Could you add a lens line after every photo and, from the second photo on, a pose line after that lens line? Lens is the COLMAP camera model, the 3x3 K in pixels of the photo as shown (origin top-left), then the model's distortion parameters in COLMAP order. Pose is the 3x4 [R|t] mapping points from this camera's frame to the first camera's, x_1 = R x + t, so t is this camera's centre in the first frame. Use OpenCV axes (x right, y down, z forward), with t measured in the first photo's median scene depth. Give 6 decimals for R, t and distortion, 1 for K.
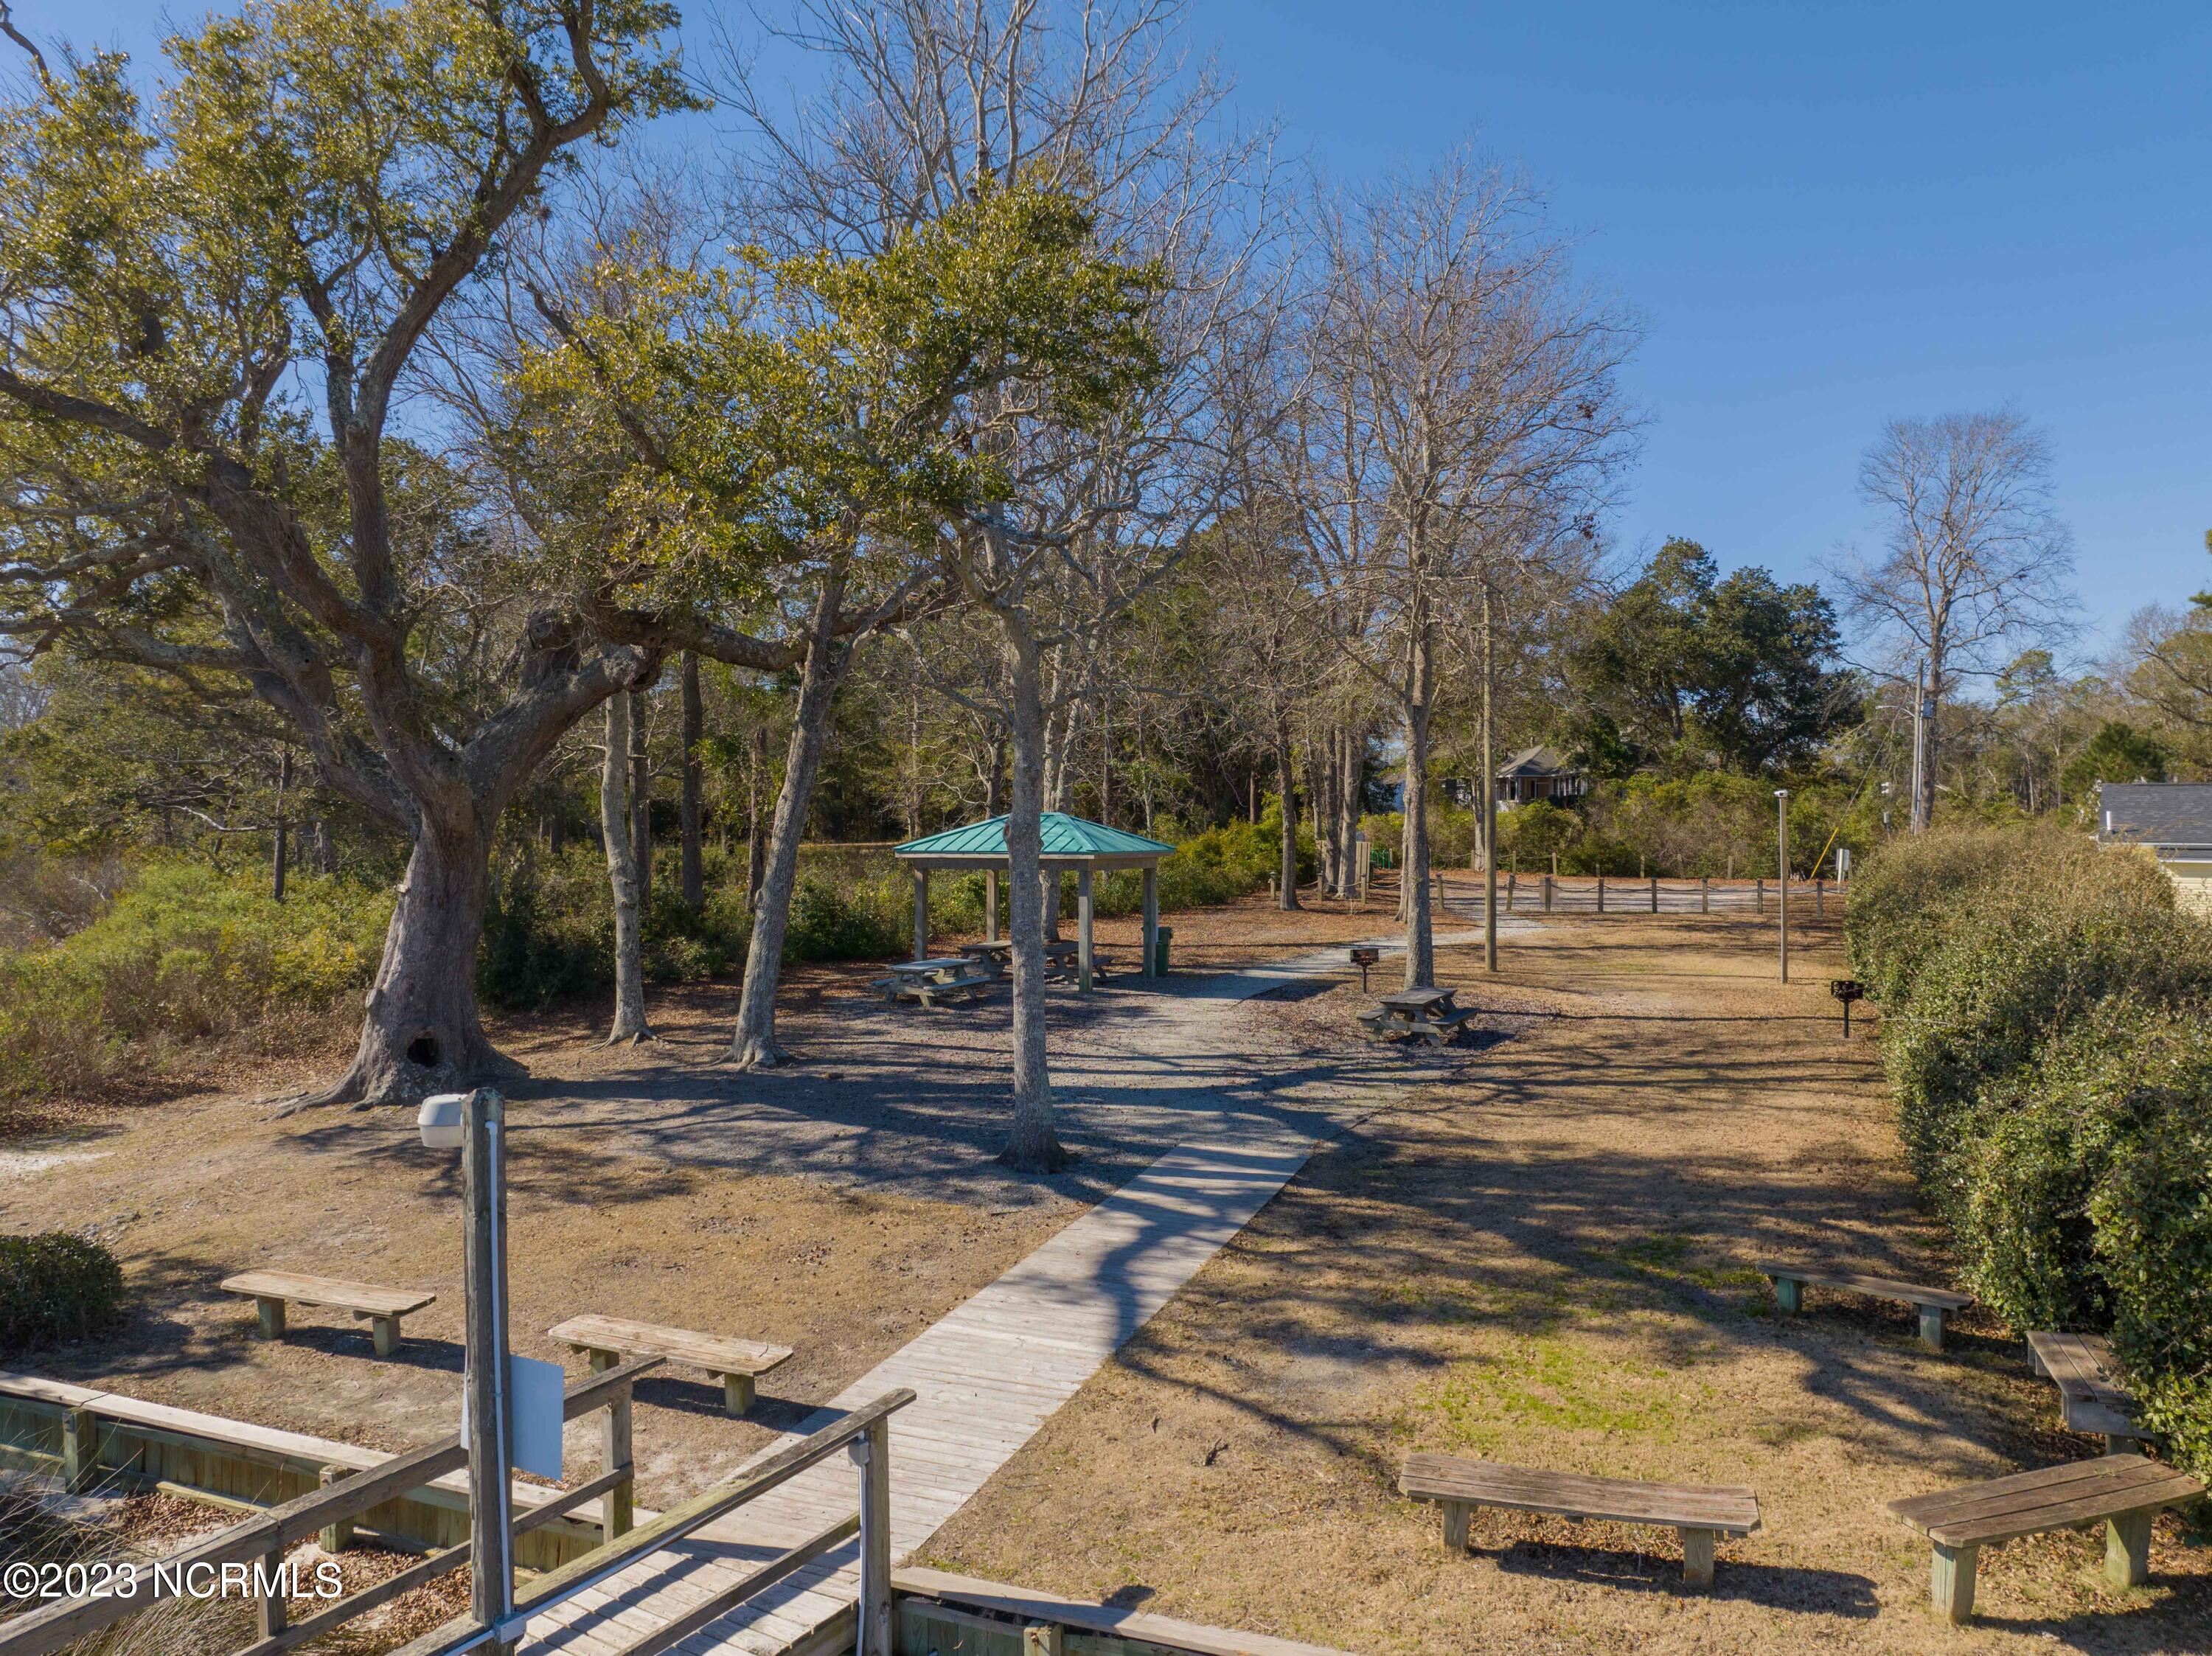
lens RADIAL K [[1564.5, 0, 1103.8], [0, 1564.5, 827.7], [0, 0, 1]] dist [-0.042008, 0.011434]
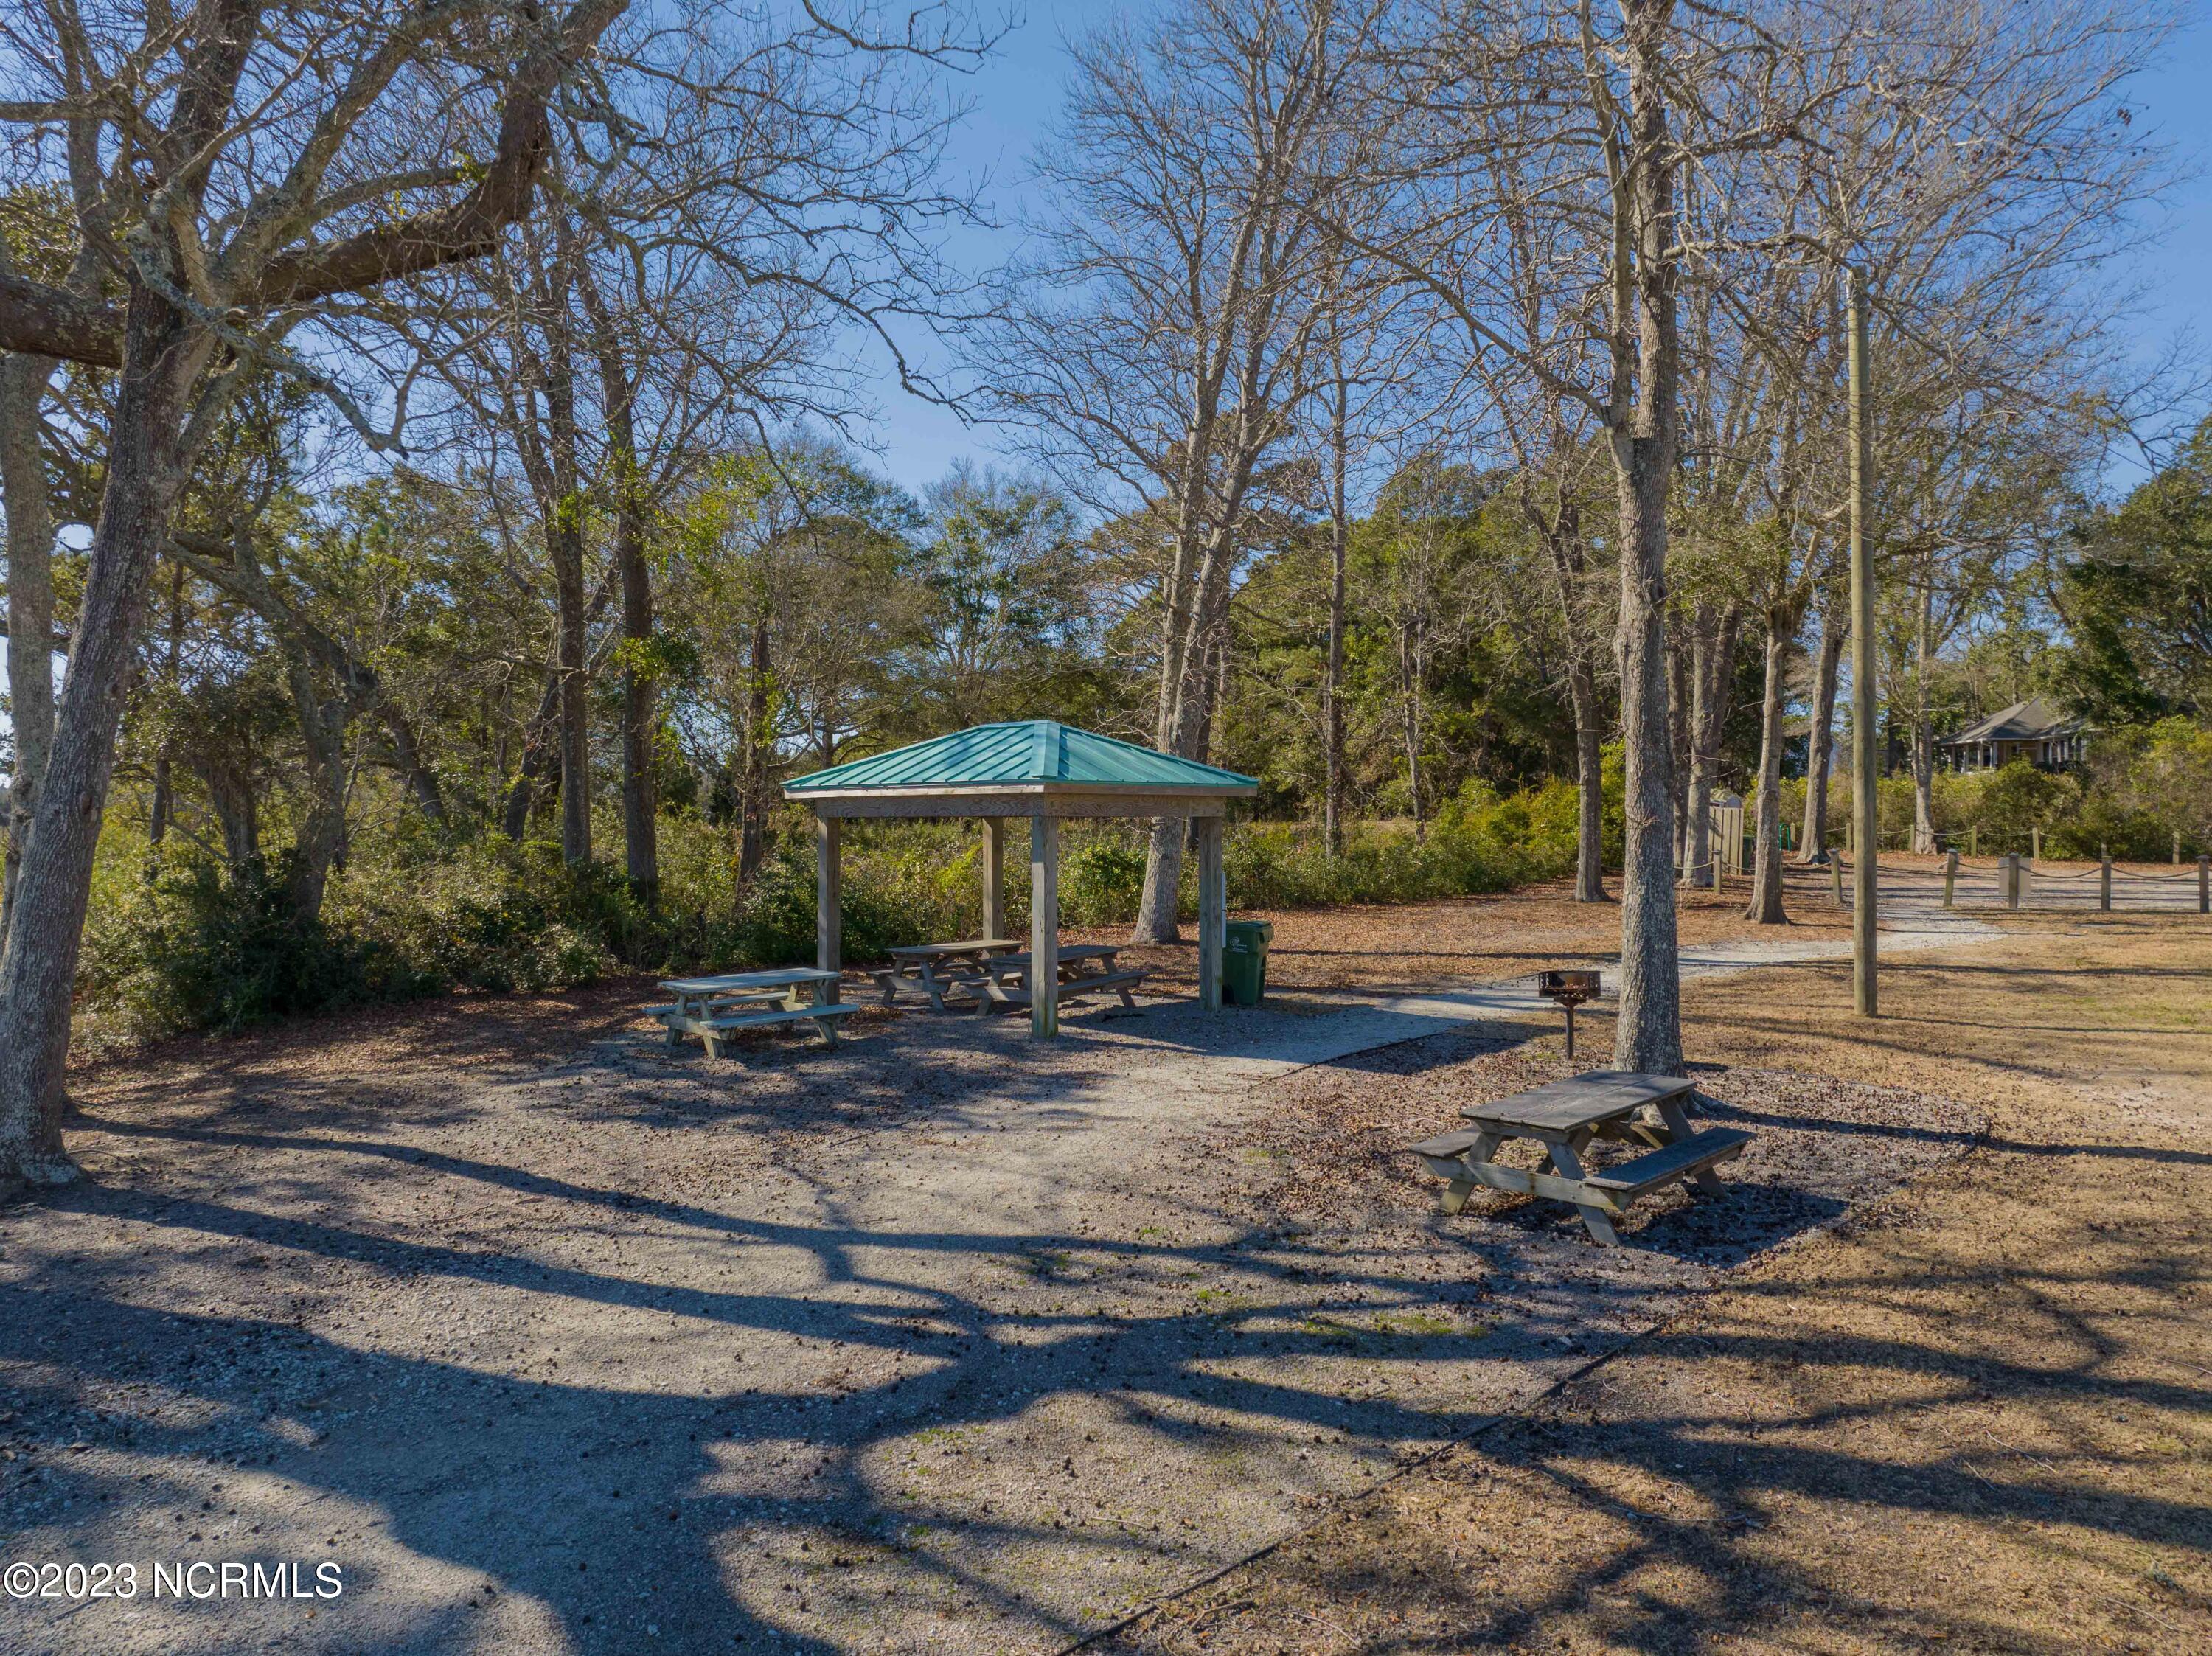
lens RADIAL K [[1564.5, 0, 1114.1], [0, 1564.5, 834.0], [0, 0, 1]] dist [-0.042008, 0.011434]
pose [[0.964661, 0.001241, -0.263492, 0.114062], [0.000595, 0.999976, 0.006891, 0.022011], [0.263495, -0.006804, 0.964637, 0.348560]]
